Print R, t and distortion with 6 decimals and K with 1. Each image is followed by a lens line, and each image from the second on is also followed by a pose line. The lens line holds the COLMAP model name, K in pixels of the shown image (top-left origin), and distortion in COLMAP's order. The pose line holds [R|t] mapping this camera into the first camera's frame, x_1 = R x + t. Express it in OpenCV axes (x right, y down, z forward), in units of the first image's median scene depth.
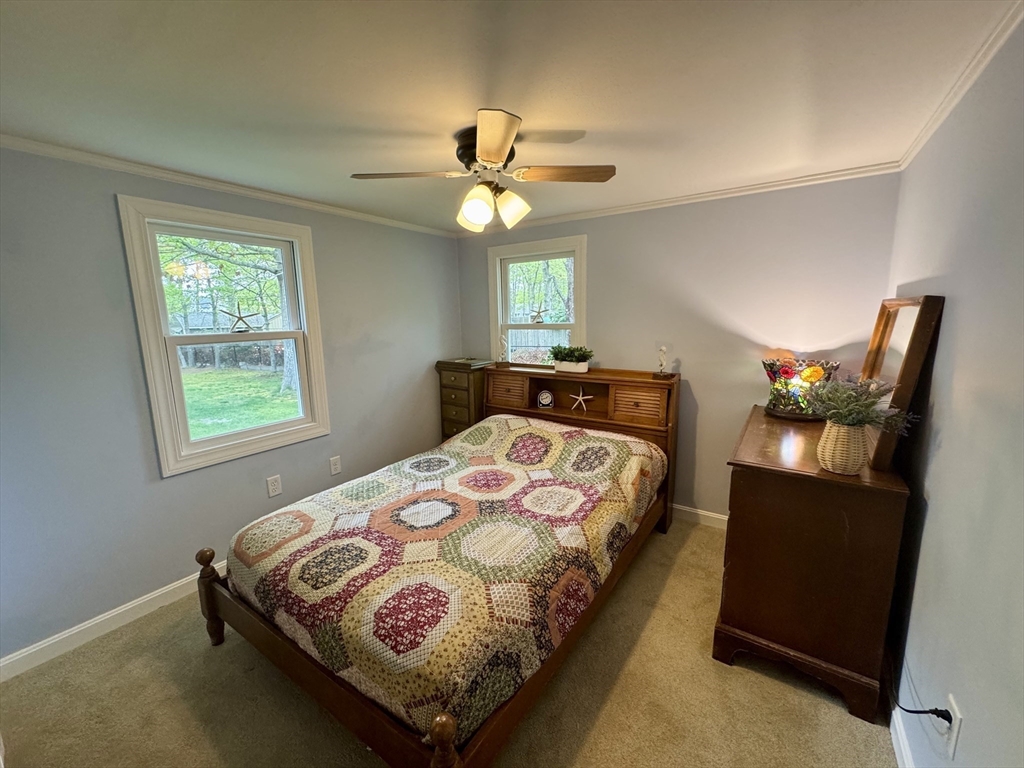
lens RADIAL K [[409.8, 0, 513.9], [0, 409.8, 381.6], [0, 0, 1]] dist [-0.003844, 0.000394]
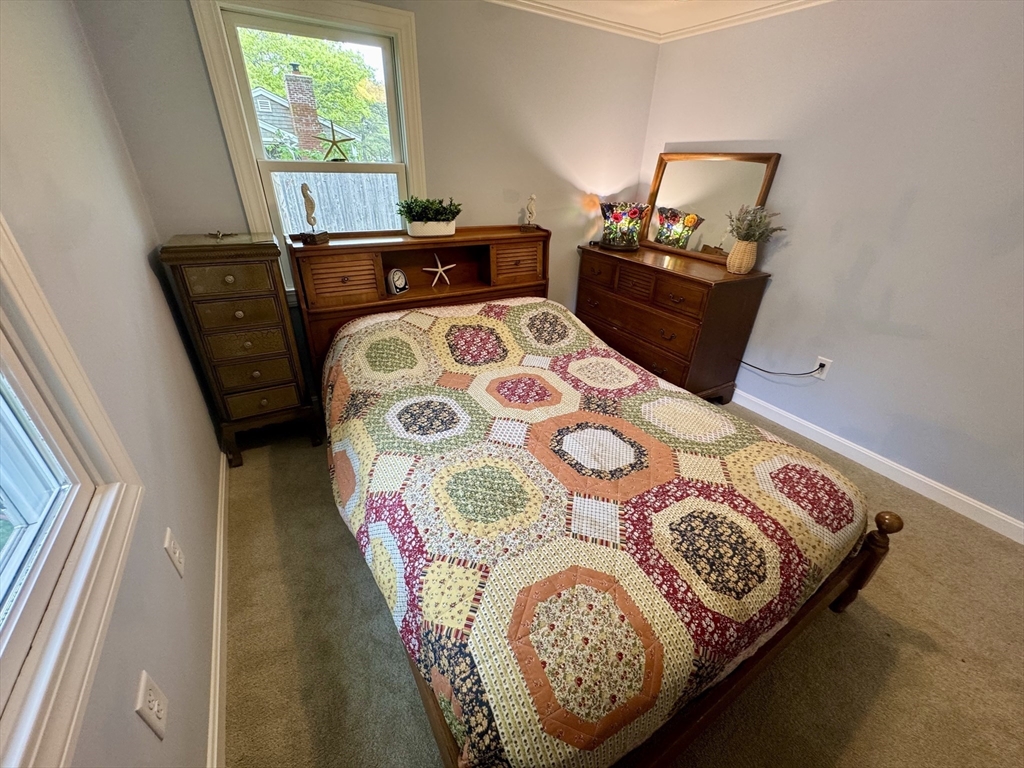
lens RADIAL K [[409.8, 0, 510.3], [0, 409.8, 382.5], [0, 0, 1]] dist [-0.003844, 0.000394]
pose [[0.424066, -0.398625, 0.813183, -0.653909], [0.109492, 0.913899, 0.390897, -0.070446], [-0.898988, -0.076729, 0.431200, 0.661298]]
